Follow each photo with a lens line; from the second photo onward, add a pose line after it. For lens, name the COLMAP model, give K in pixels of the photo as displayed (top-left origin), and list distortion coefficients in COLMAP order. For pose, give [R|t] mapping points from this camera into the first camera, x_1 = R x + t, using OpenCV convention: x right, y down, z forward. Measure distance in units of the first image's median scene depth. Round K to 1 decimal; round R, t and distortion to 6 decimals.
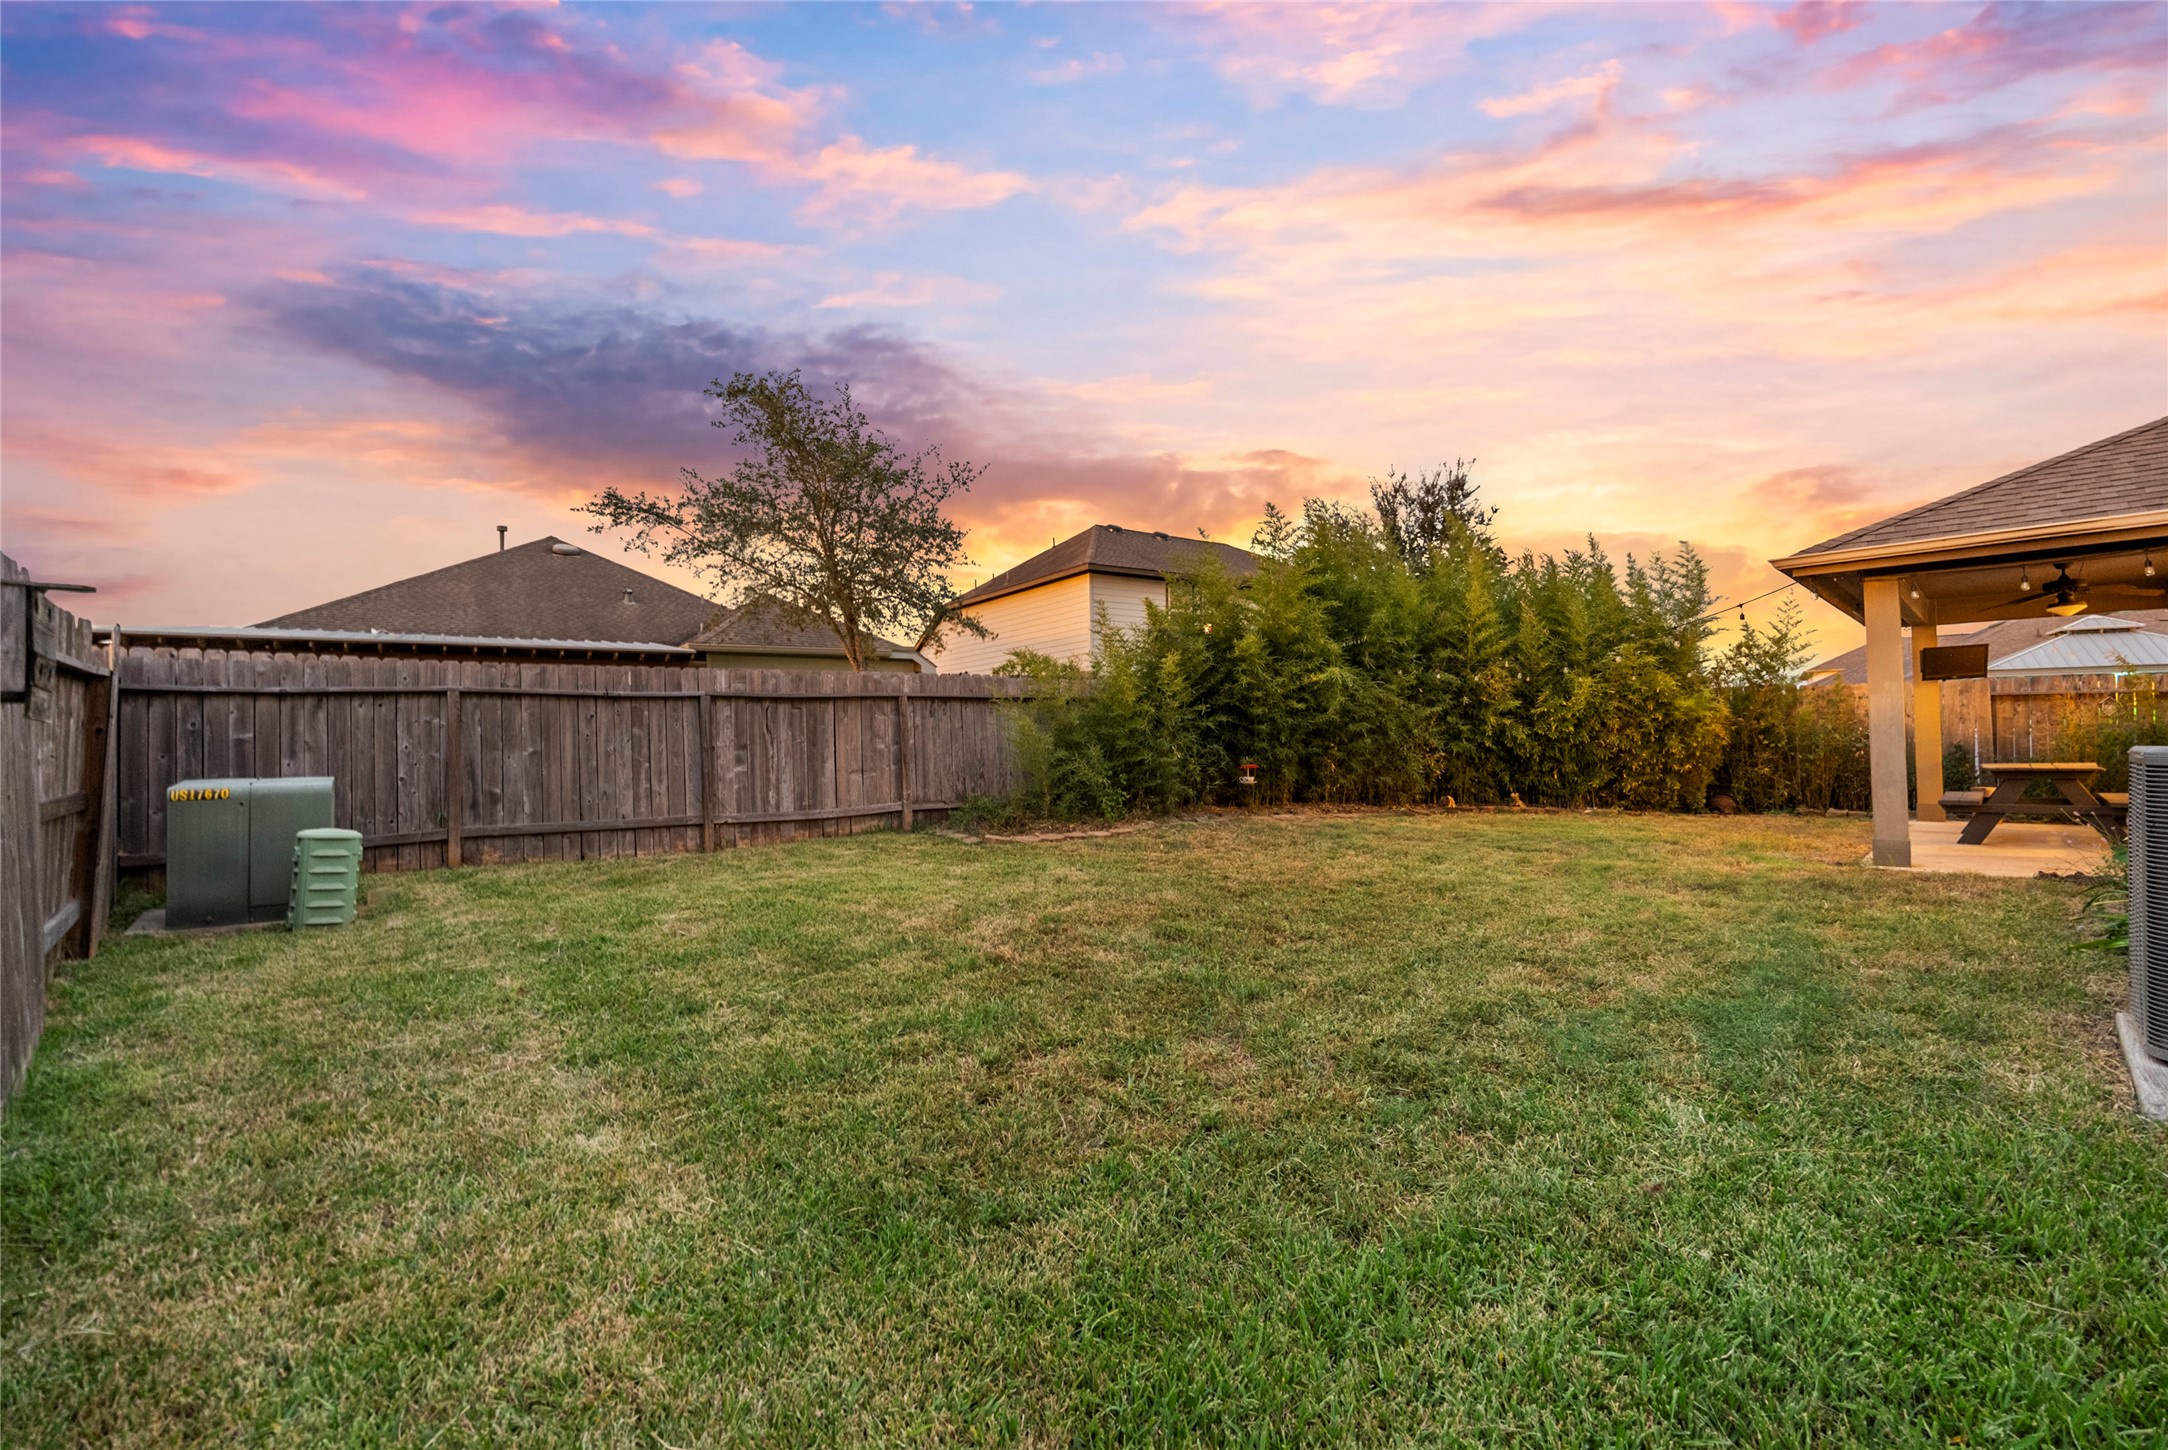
lens RADIAL K [[958.6, 0, 1087.9], [0, 958.6, 726.3], [0, 0, 1]] dist [-0.005914, 0.000683]
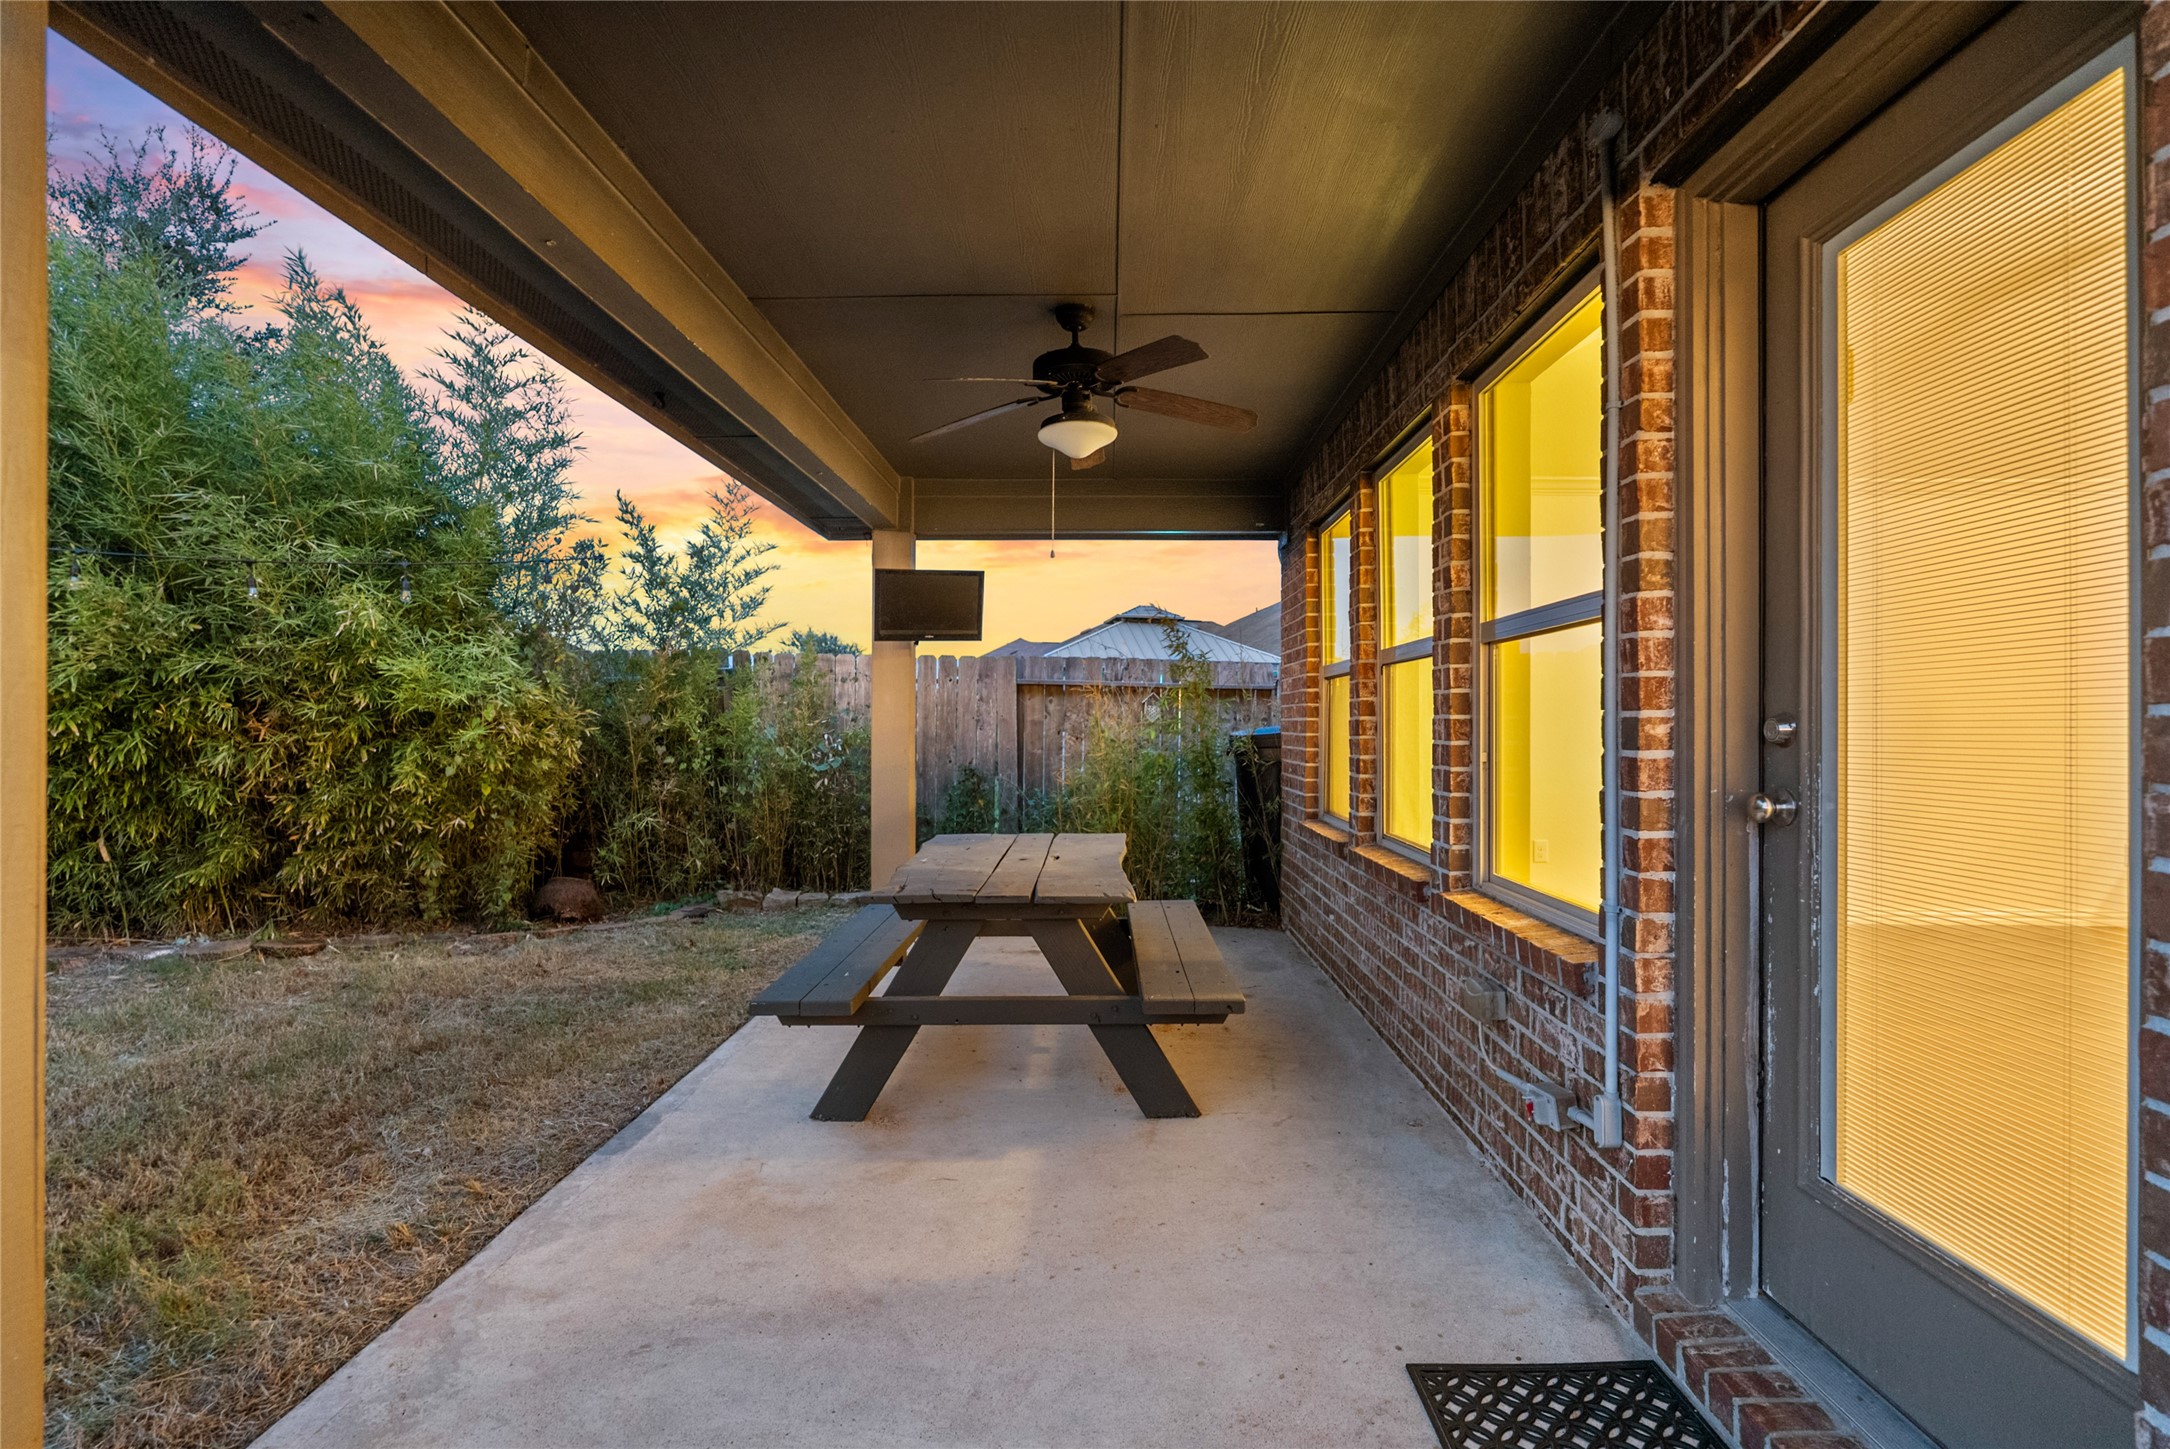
lens RADIAL K [[1087.5, 0, 1085.0], [0, 1087.5, 724.5], [0, 0, 1]] dist [-0.039310, -0.000010]
pose [[0.728017, 0.018268, 0.685315, 0.507628], [-0.028024, 0.999602, 0.003124, -0.010182], [-0.684986, -0.021479, 0.728240, 0.470583]]
